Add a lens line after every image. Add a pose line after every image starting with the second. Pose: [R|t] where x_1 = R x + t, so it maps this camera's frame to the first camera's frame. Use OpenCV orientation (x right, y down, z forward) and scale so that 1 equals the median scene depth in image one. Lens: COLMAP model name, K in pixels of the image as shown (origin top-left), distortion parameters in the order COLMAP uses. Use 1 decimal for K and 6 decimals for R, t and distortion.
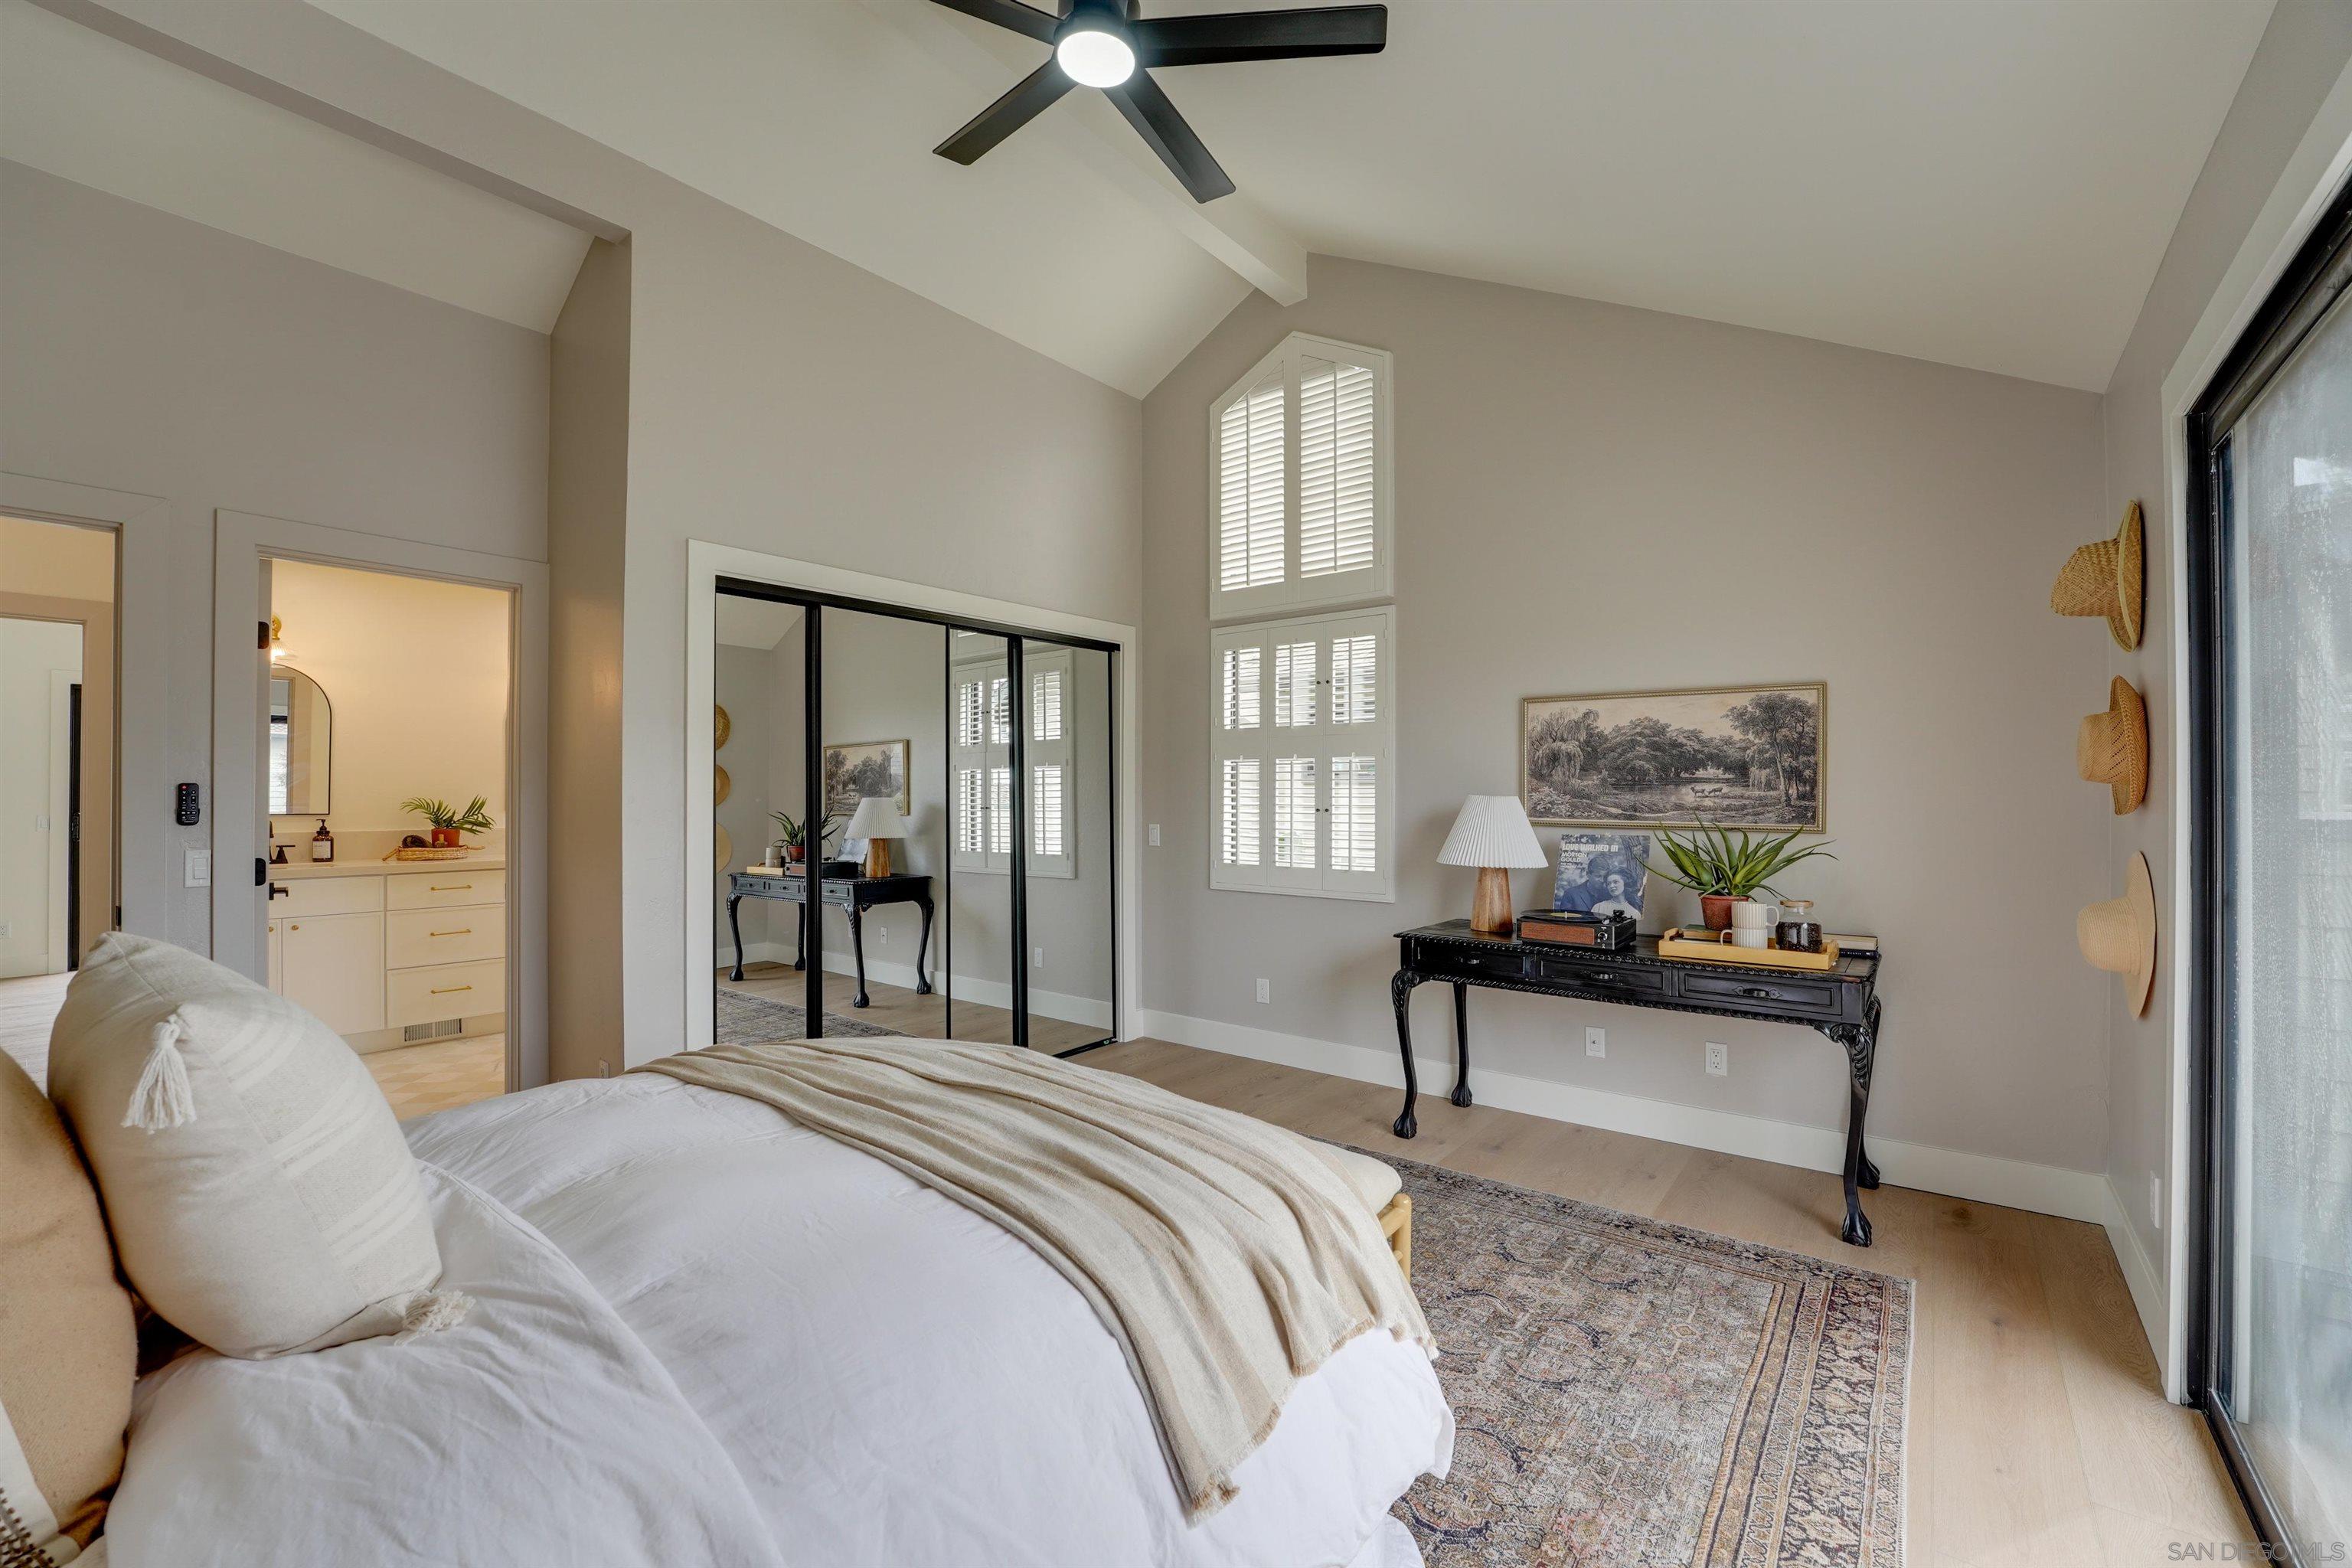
lens RADIAL K [[968.6, 0, 1175.6], [0, 968.6, 789.8], [0, 0, 1]] dist [-0.026003, 0.000039]
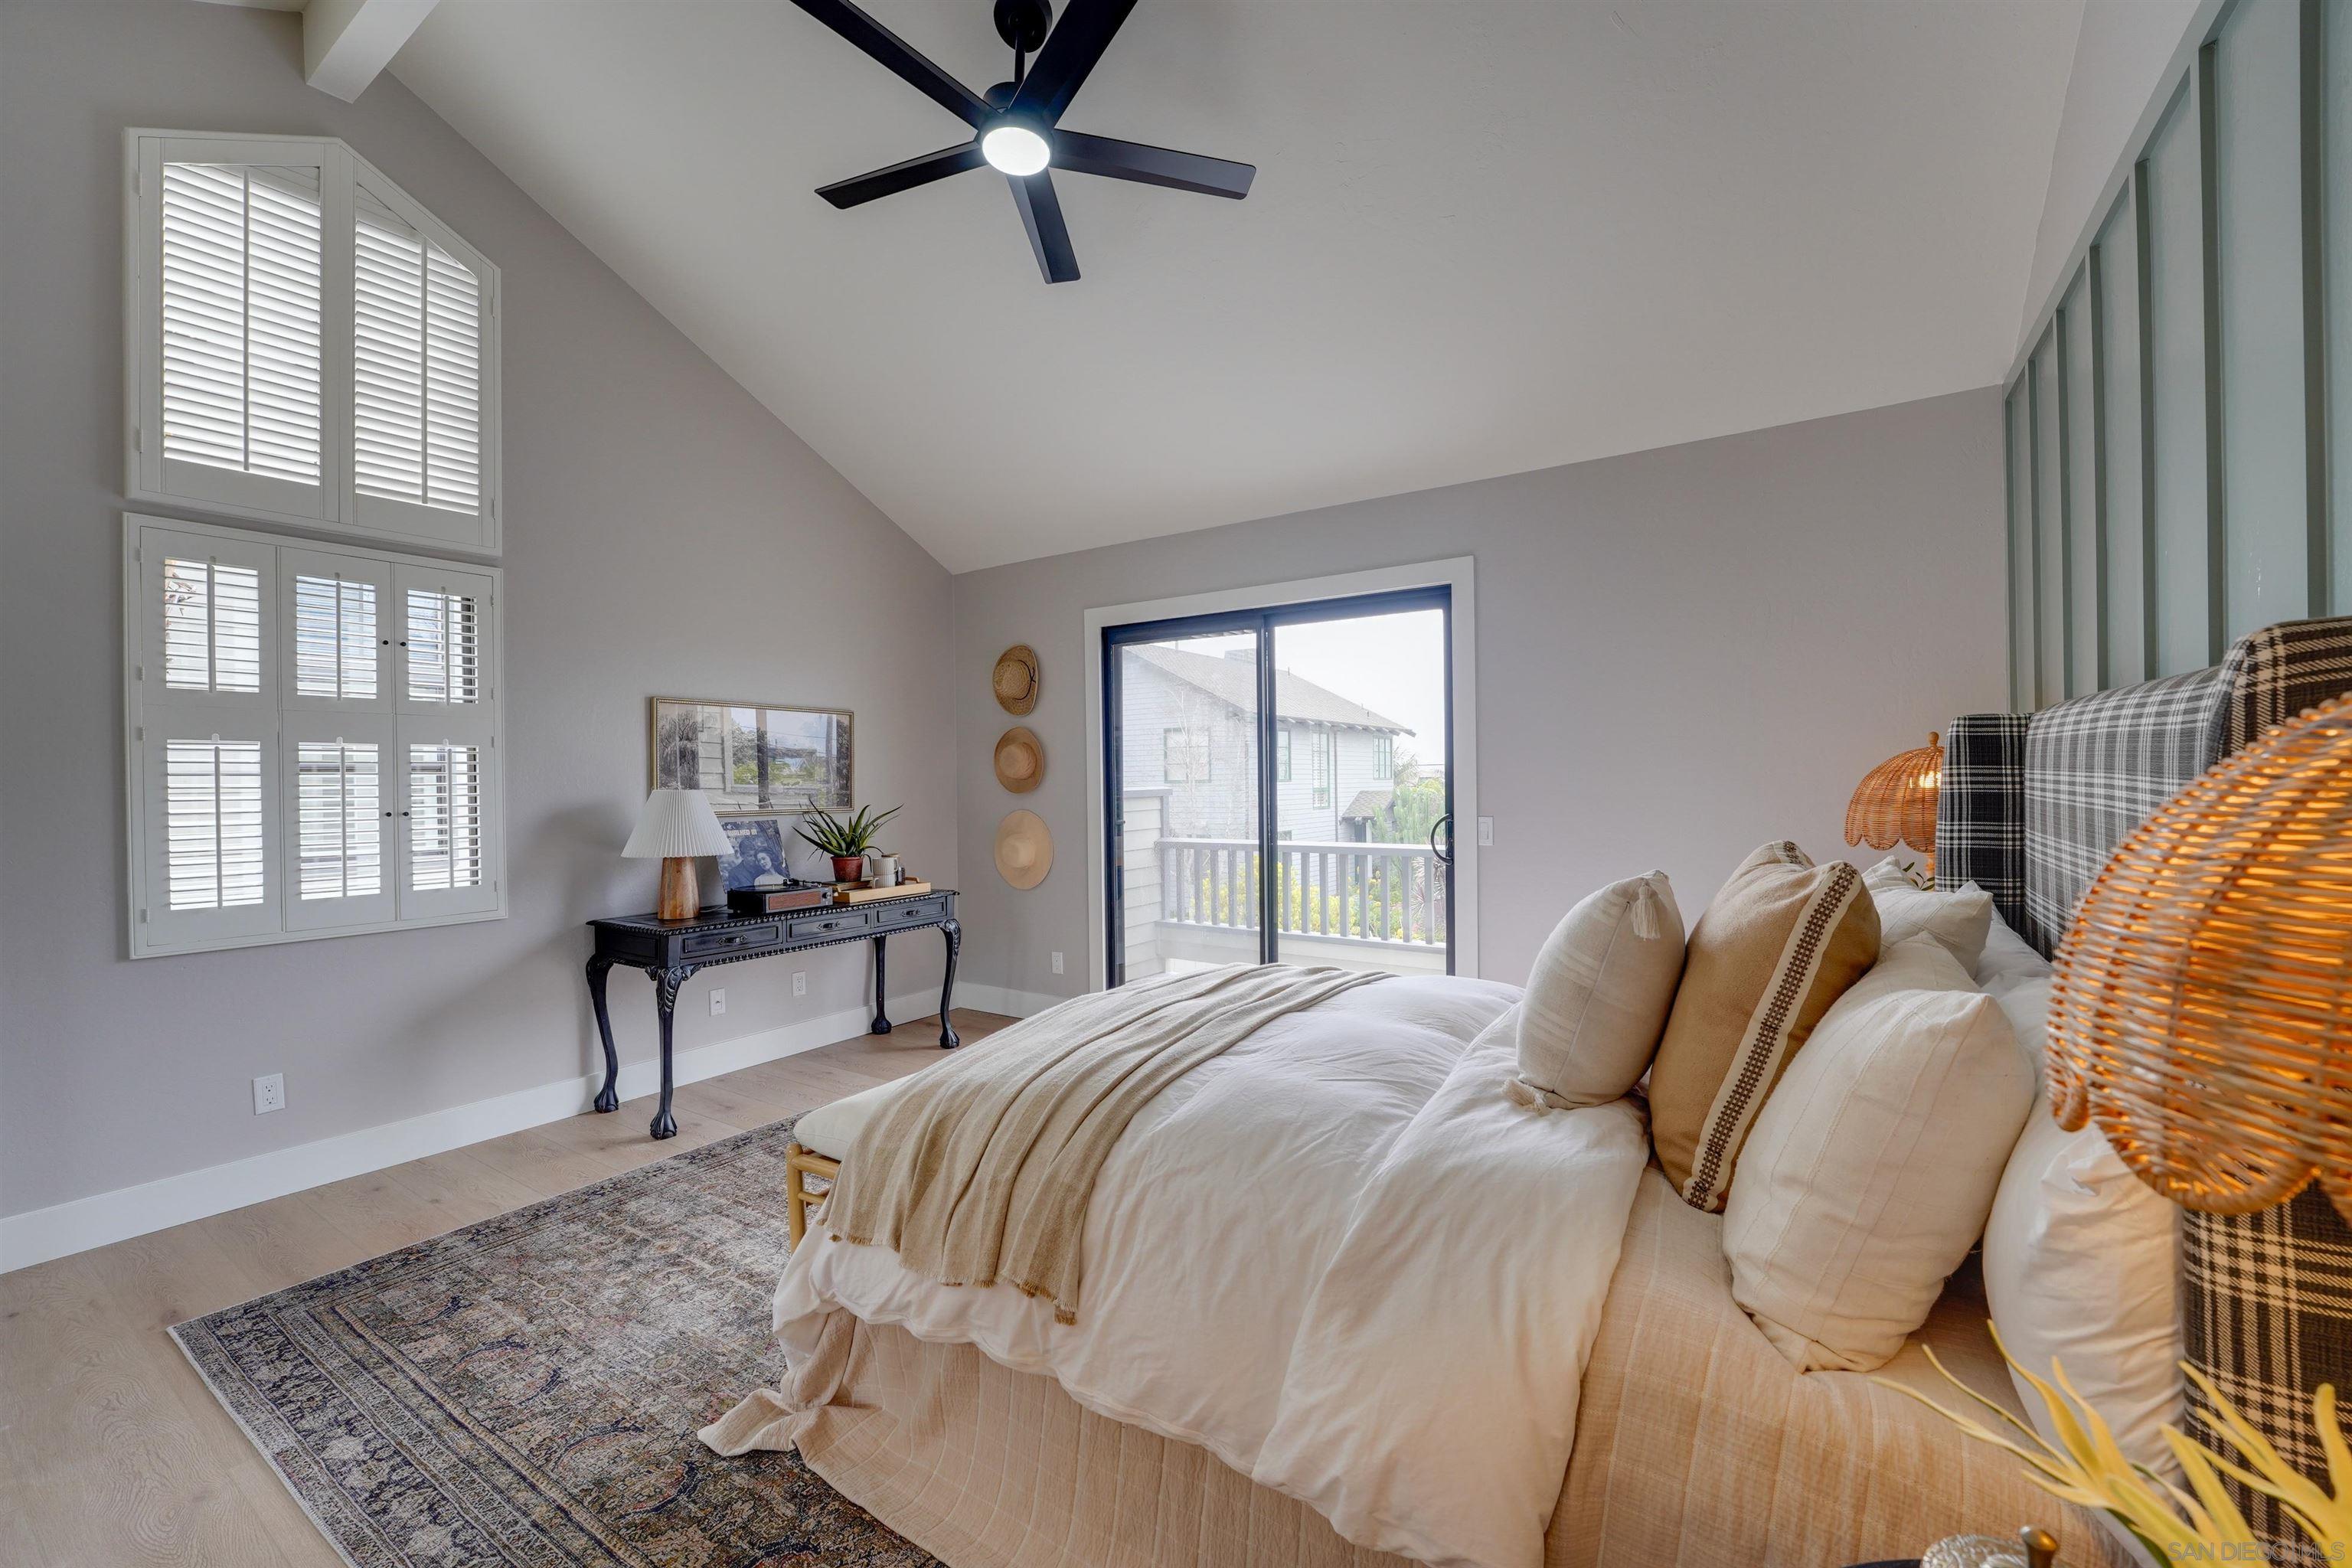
lens RADIAL K [[961.5, 0, 1176.2], [0, 961.5, 789.9], [0, 0, 1]] dist [-0.031334, 0.004576]
pose [[-0.093989, -0.012745, 0.995492, -0.647703], [0.006205, 0.999891, 0.013387, -0.003964], [-0.995554, 0.007435, -0.093900, 0.478531]]
